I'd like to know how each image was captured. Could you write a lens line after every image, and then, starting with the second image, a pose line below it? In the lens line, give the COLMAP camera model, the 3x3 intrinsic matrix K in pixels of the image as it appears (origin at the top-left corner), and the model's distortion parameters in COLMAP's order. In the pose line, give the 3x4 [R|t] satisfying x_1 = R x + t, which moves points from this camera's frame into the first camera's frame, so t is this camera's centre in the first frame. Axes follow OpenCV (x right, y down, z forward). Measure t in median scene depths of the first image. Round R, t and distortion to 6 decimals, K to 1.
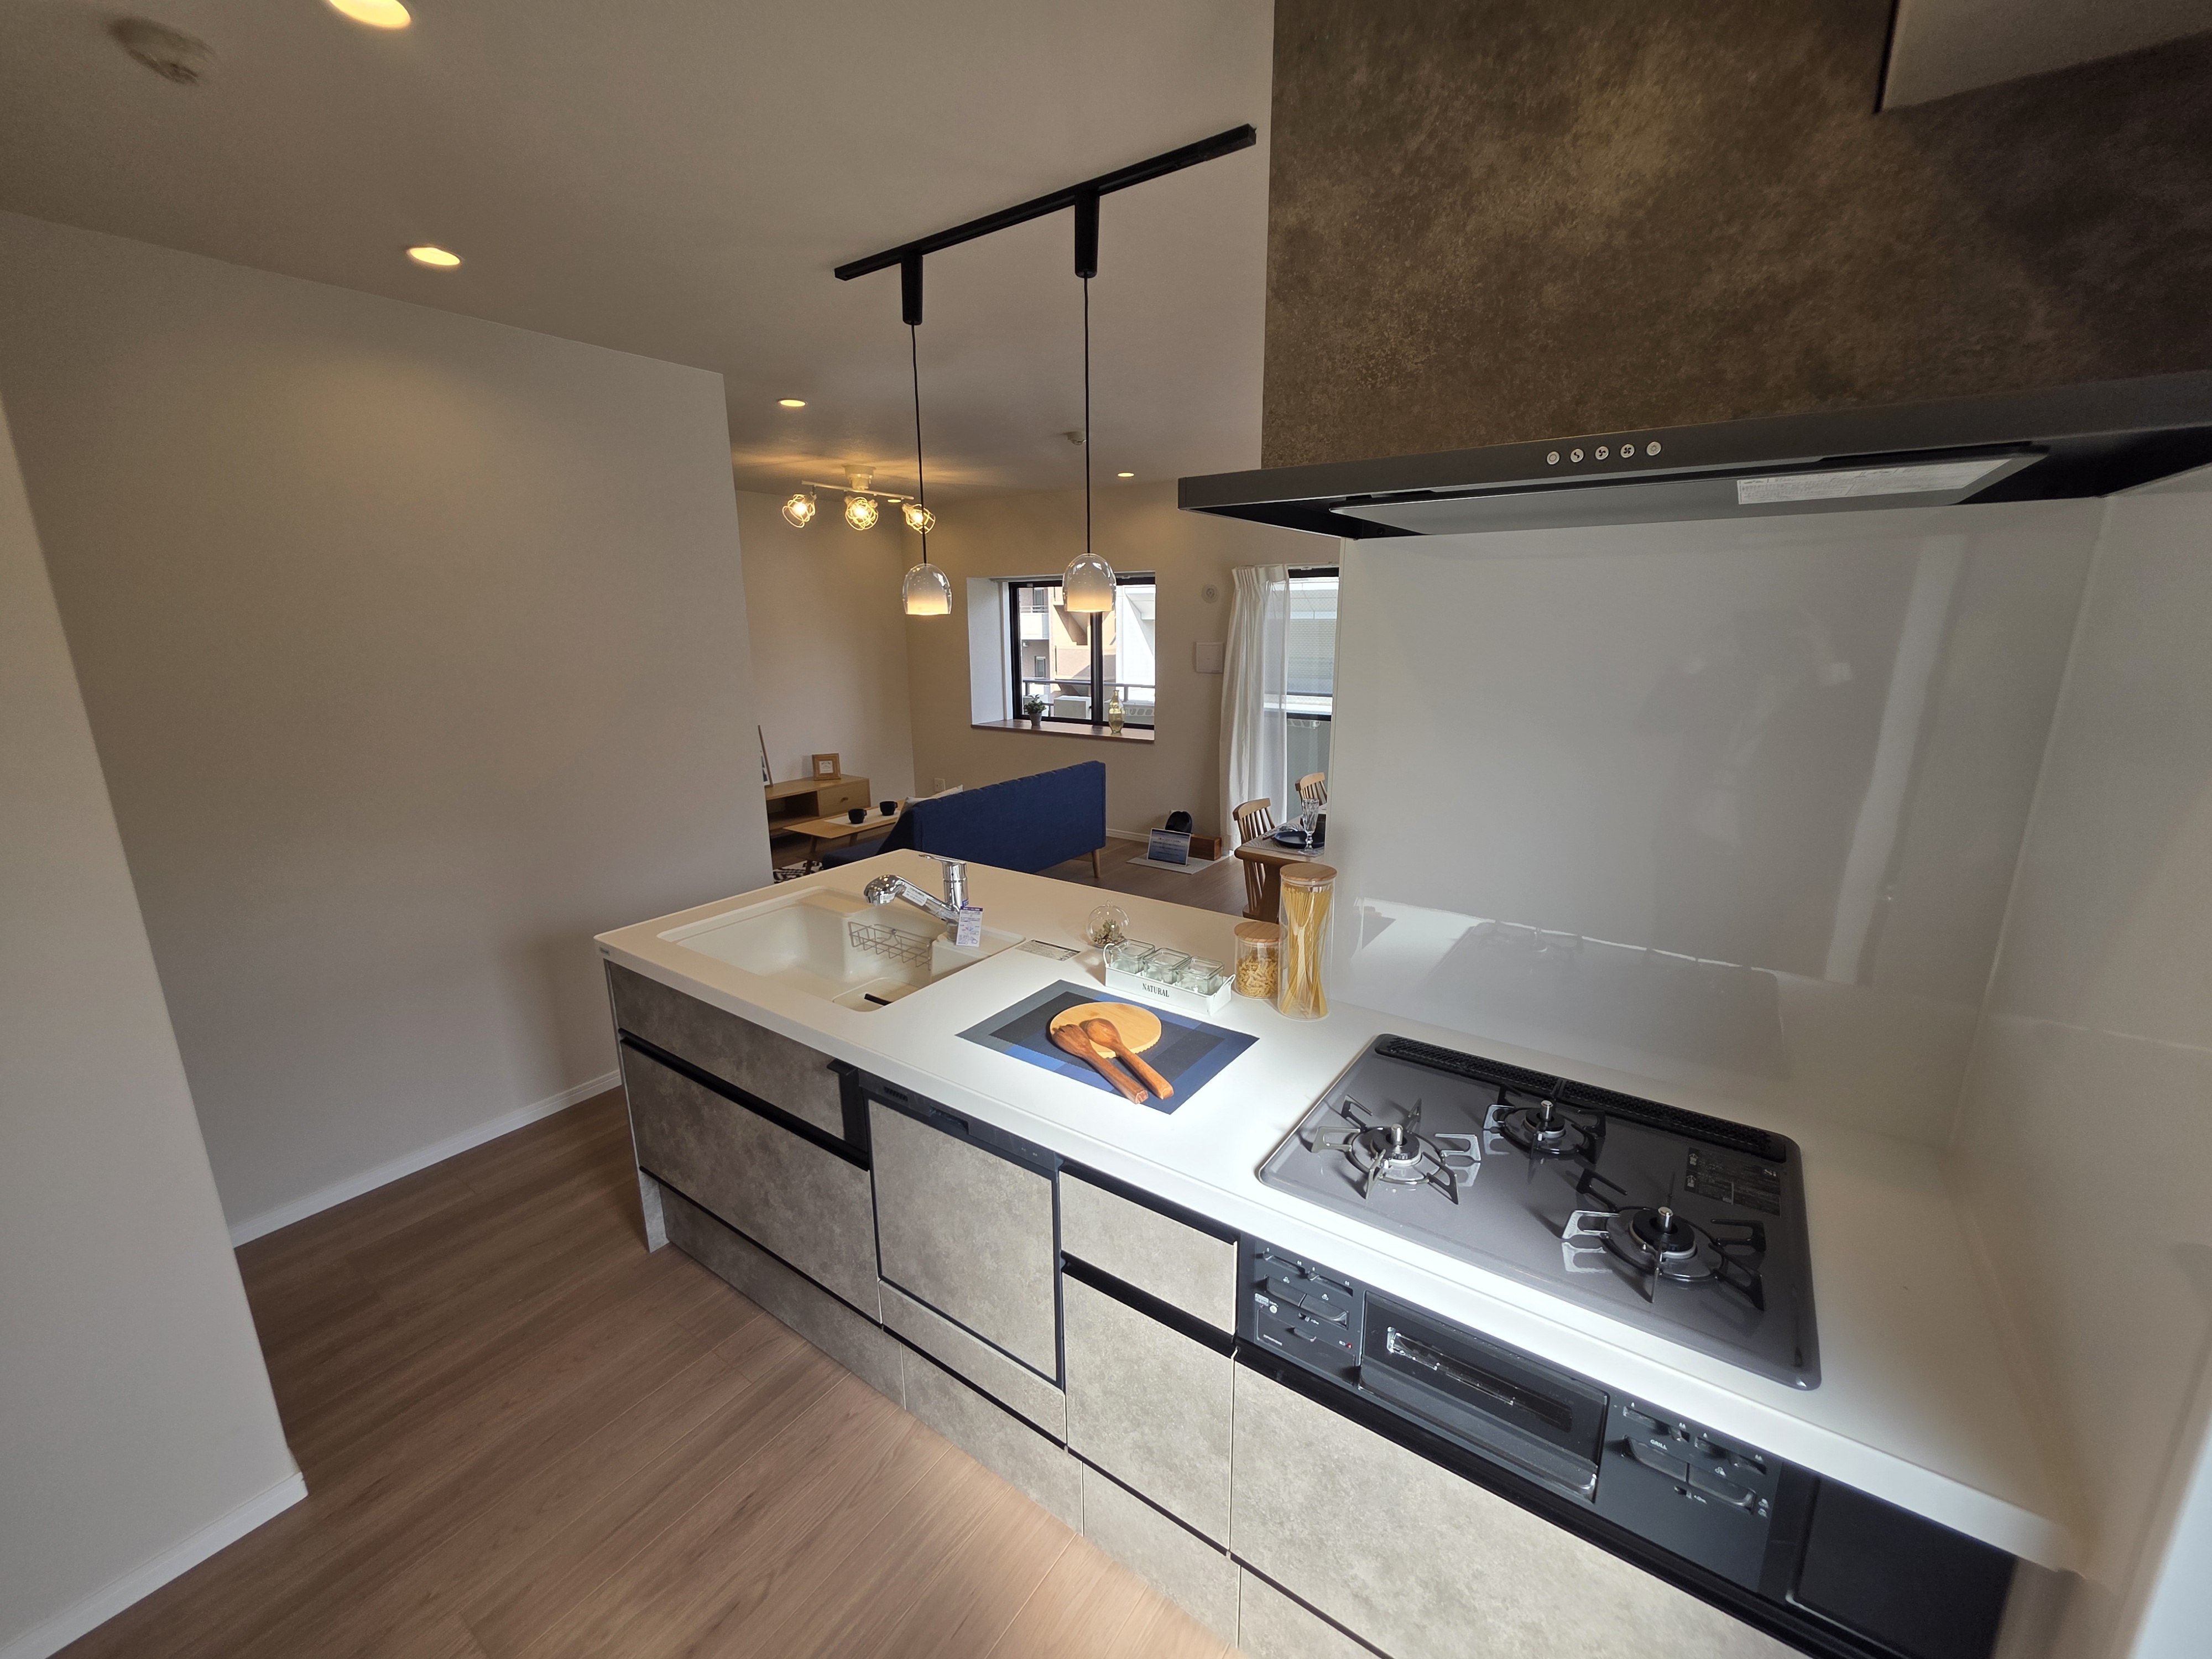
lens RADIAL K [[888.6, 0, 1106.0], [0, 888.6, 829.5], [0, 0, 1]] dist [-0.001688, 0.000142]
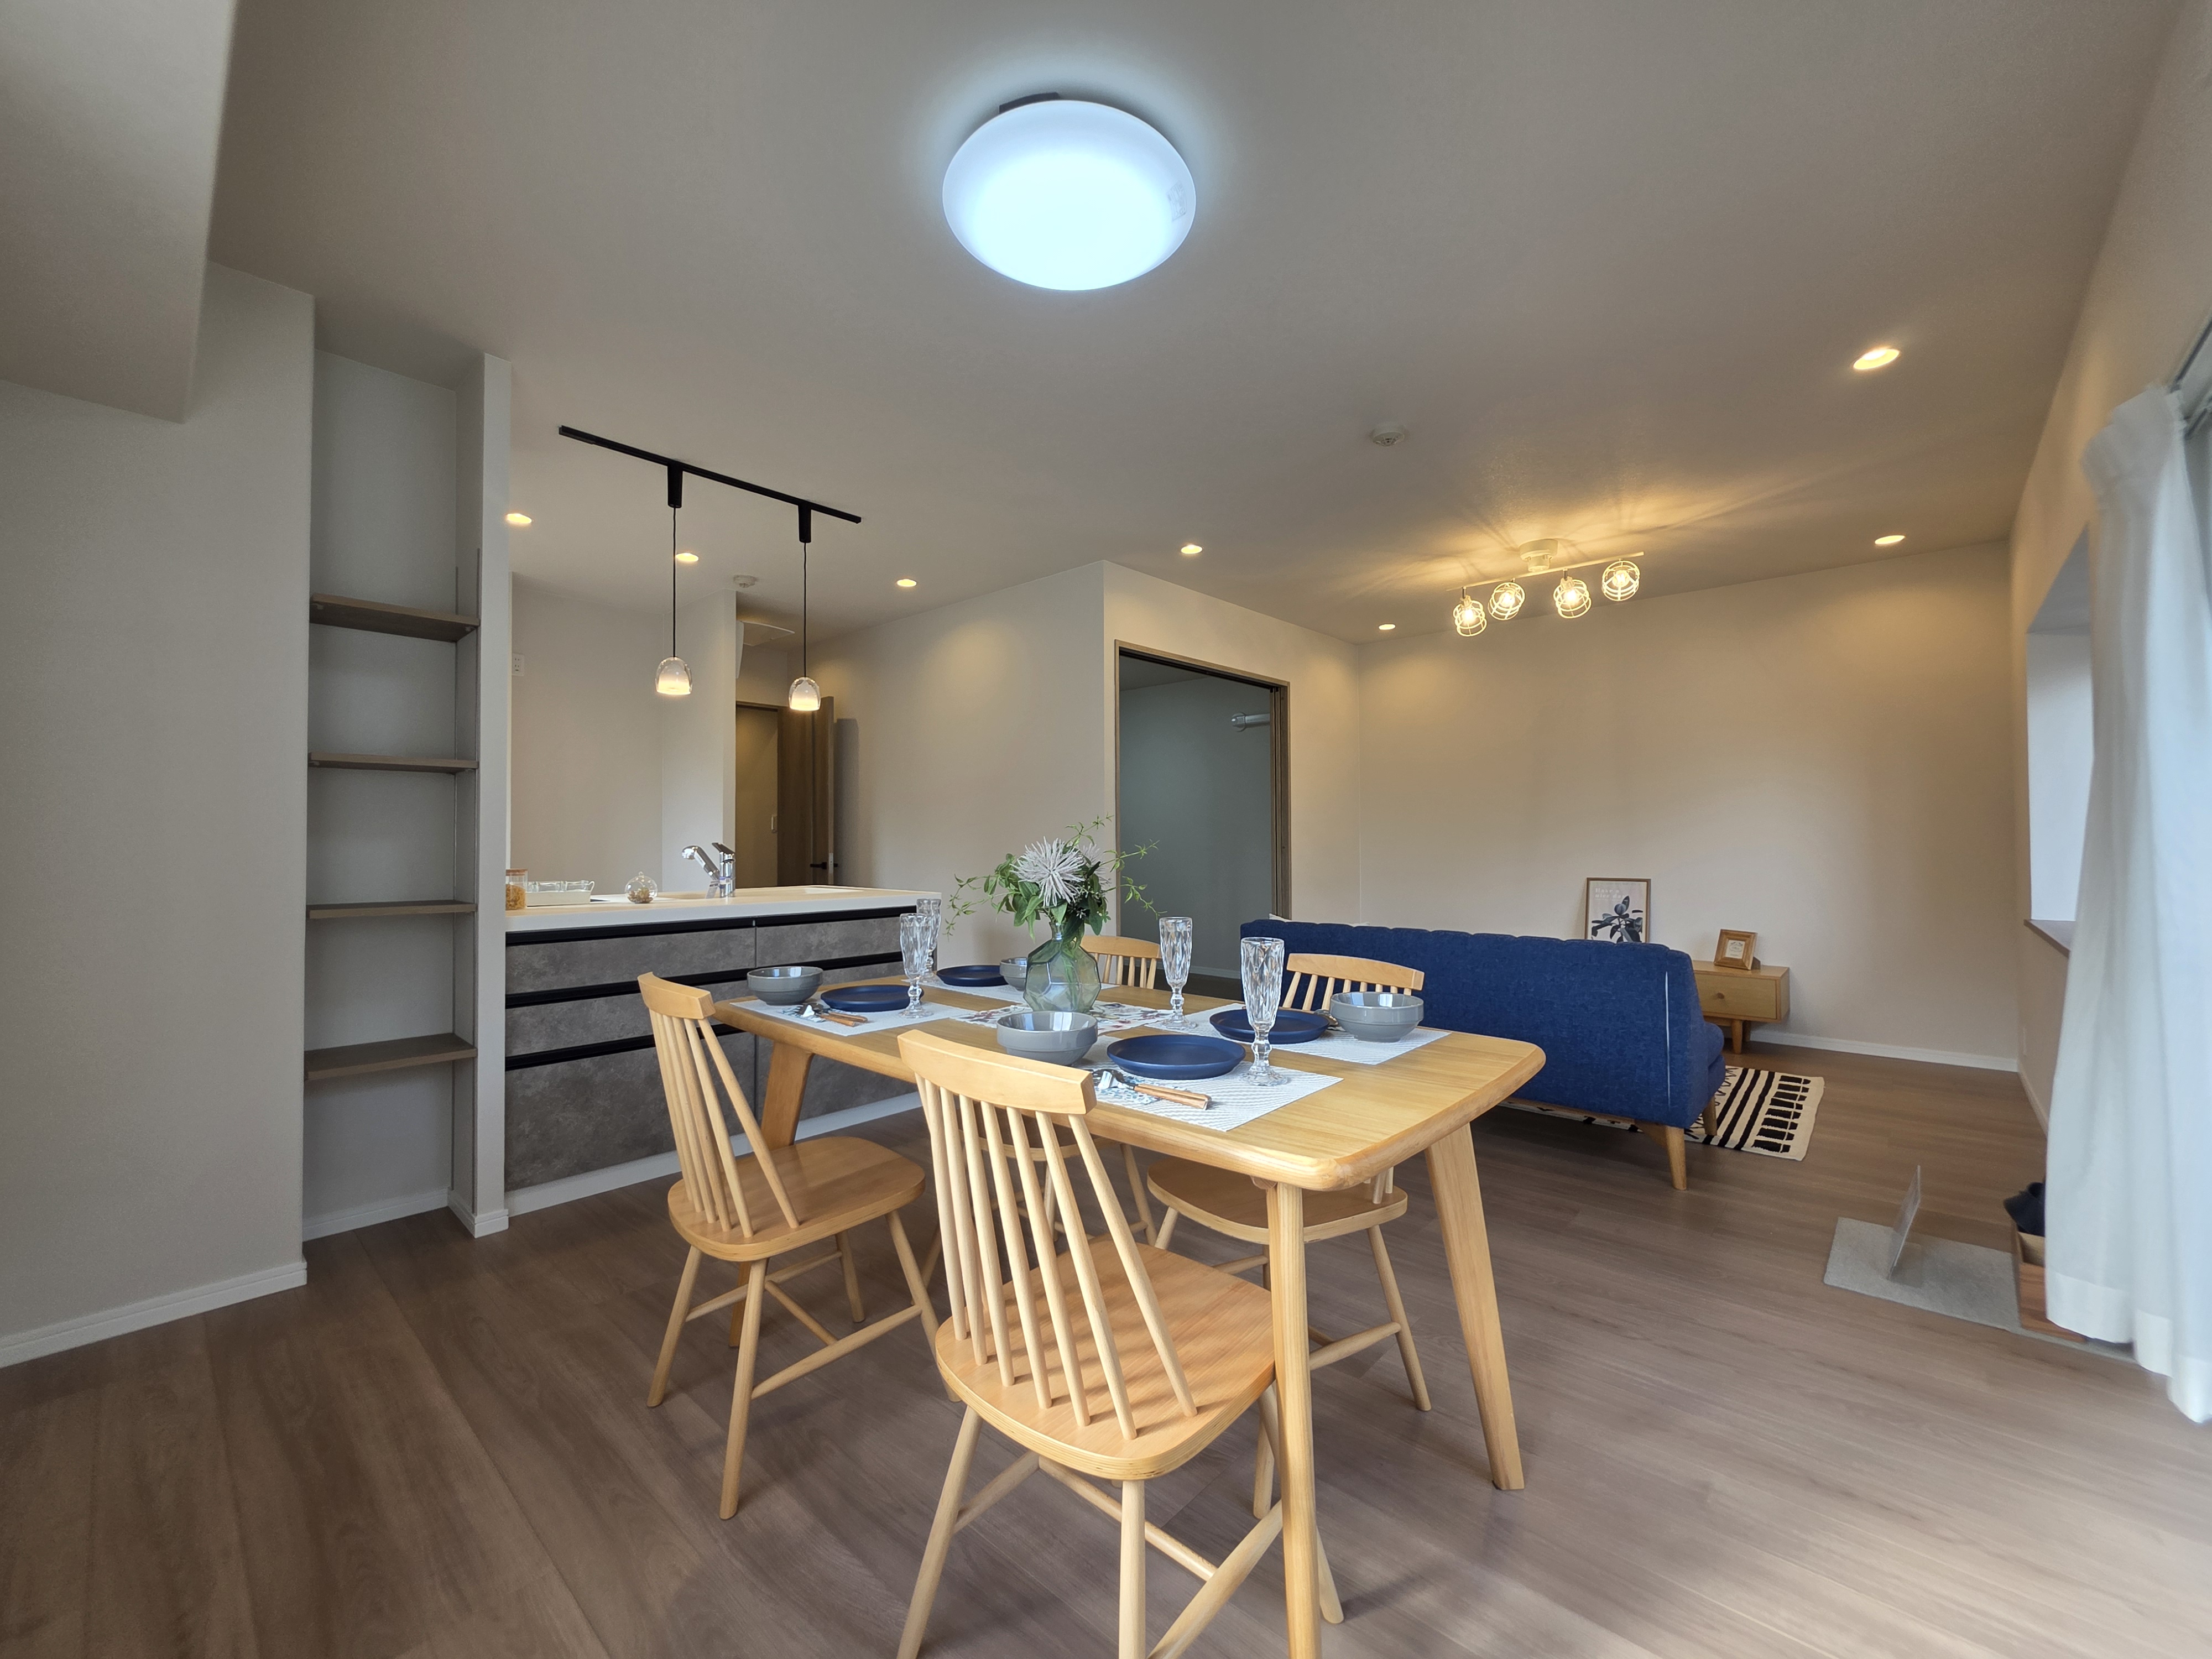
lens RADIAL K [[904.4, 0, 1117.2], [0, 904.4, 857.6], [0, 0, 1]] dist [0.001176, 0.000139]
pose [[-0.132277, 0.028858, -0.990793, 1.267574], [-0.226898, 0.972154, 0.058607, -0.203583], [0.964894, 0.232561, -0.122046, 1.715136]]
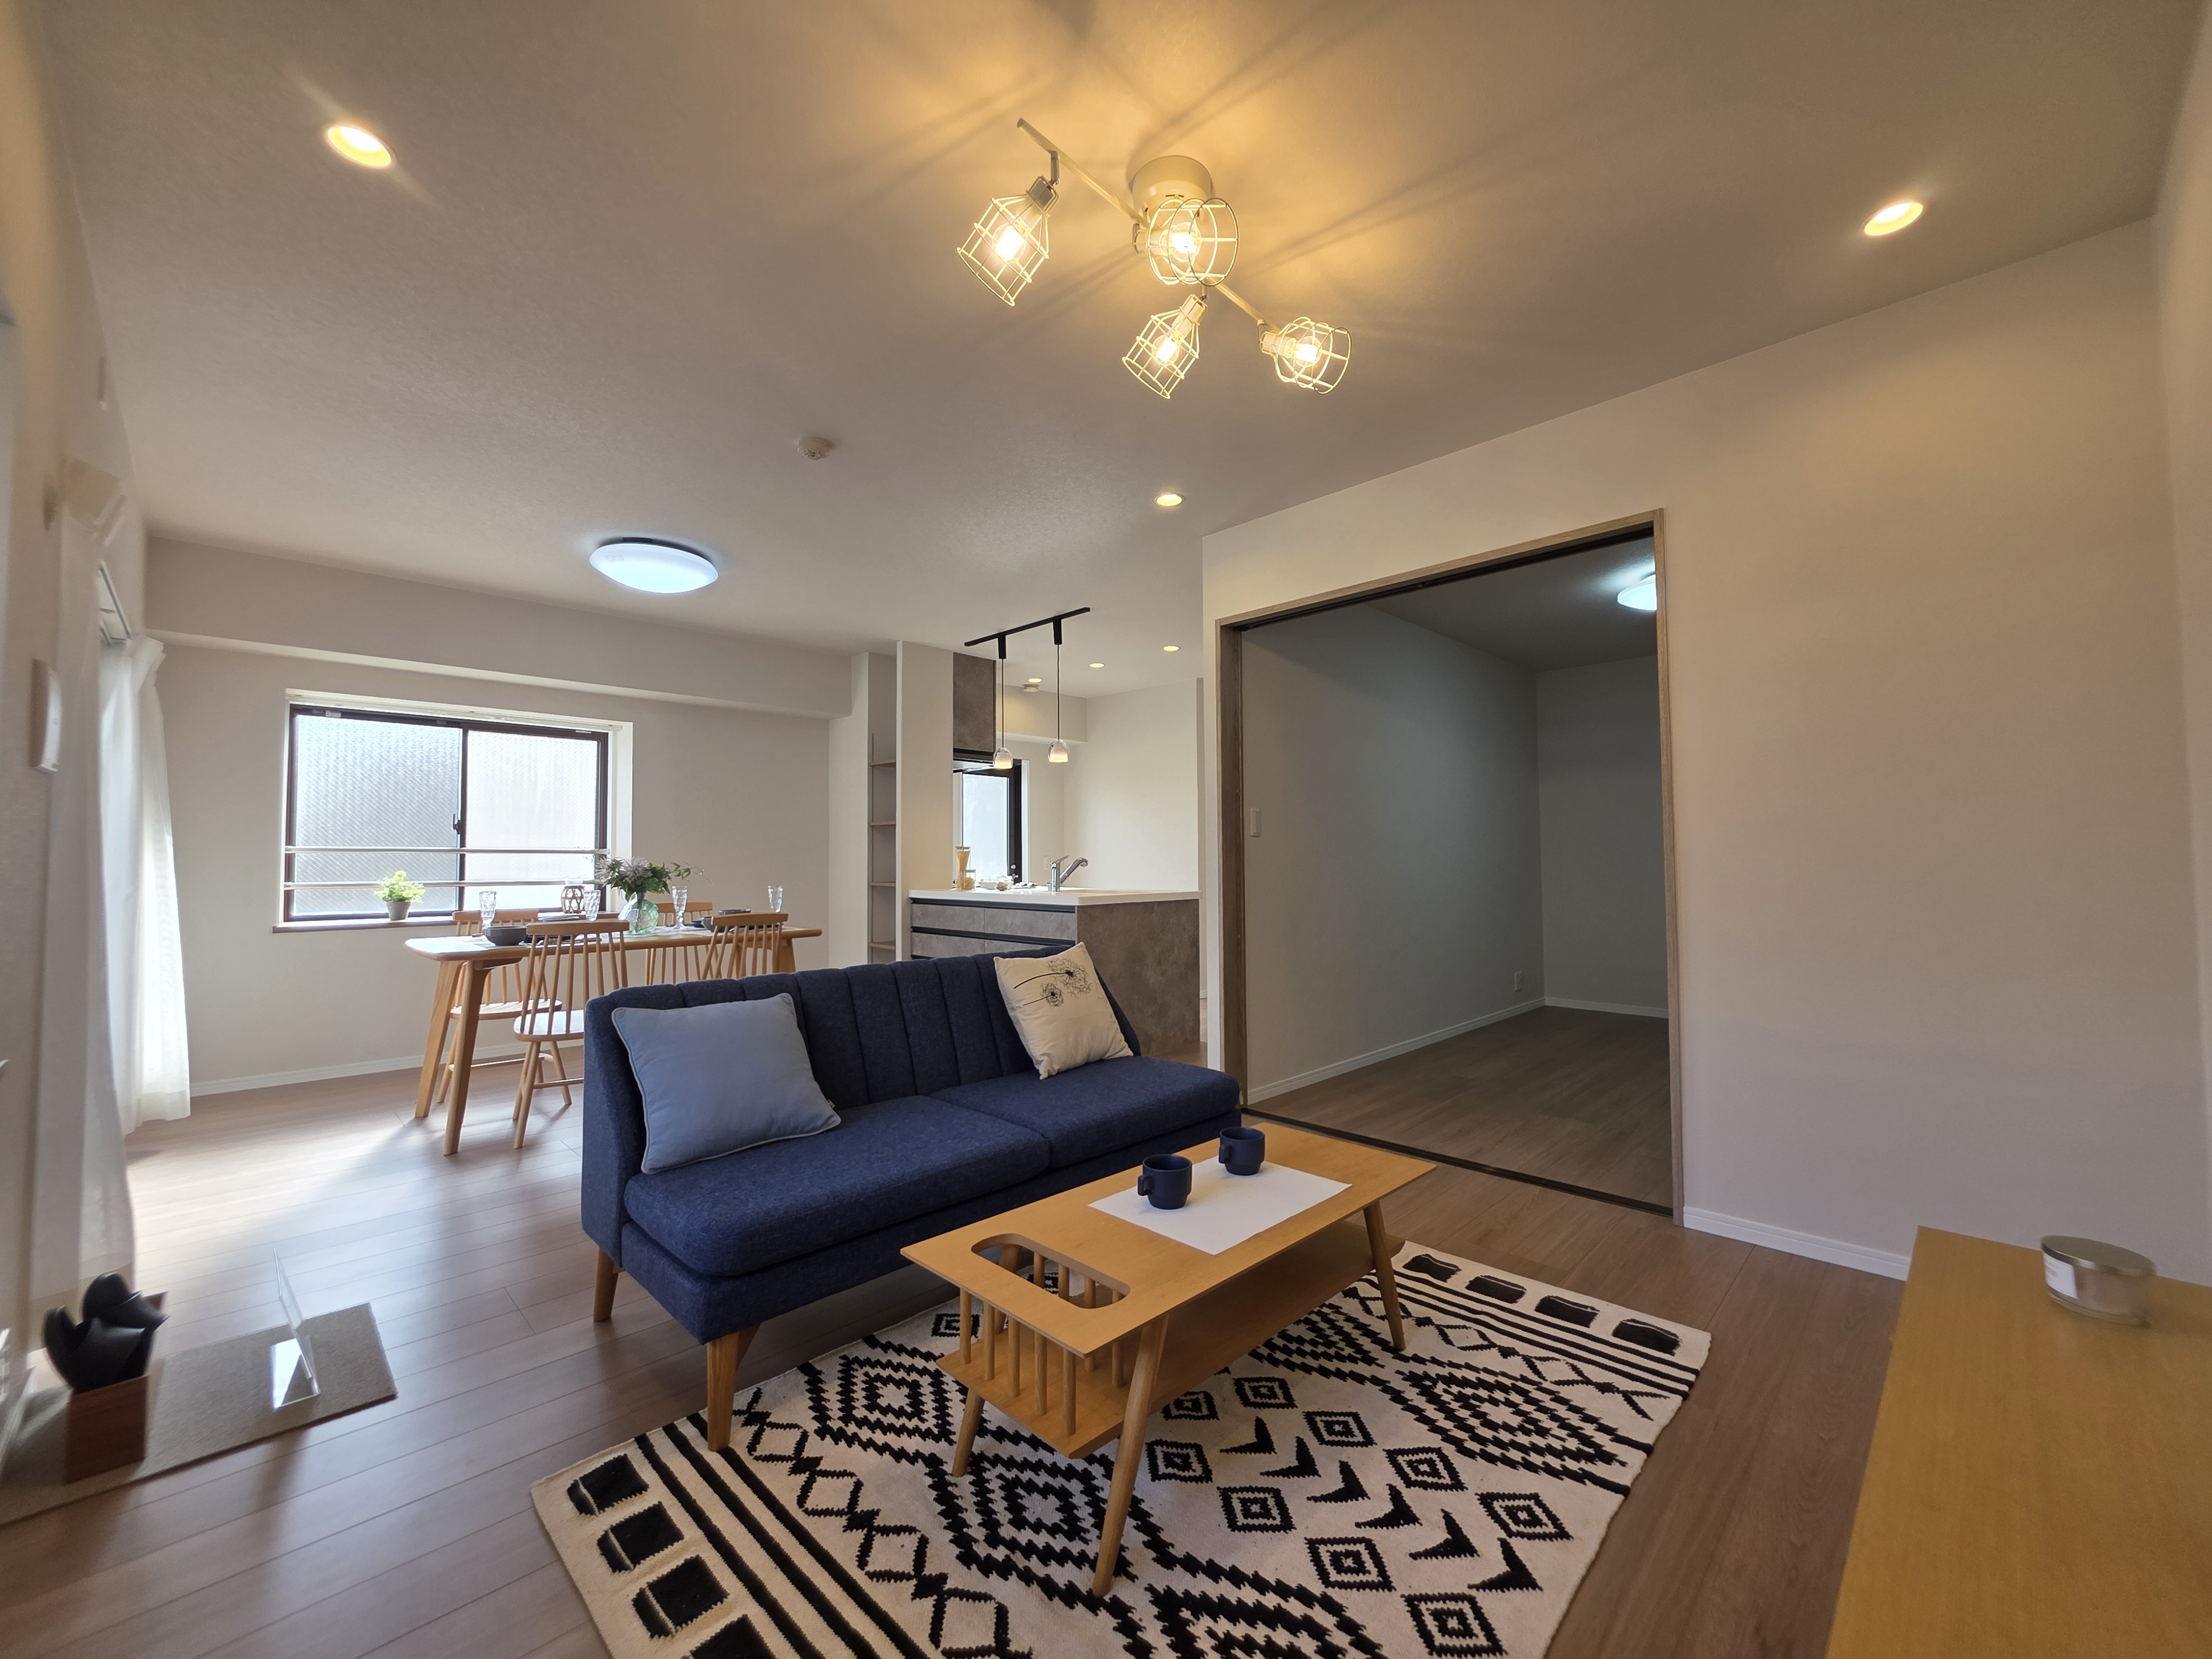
lens RADIAL K [[881.8, 0, 1092.1], [0, 881.8, 824.7], [0, 0, 1]] dist [0.016279, 0.000101]
pose [[-0.984432, 0.035395, 0.172165, -0.605755], [0.069502, 0.978072, 0.196327, -0.495563], [-0.161440, 0.205237, -0.965306, 3.020435]]
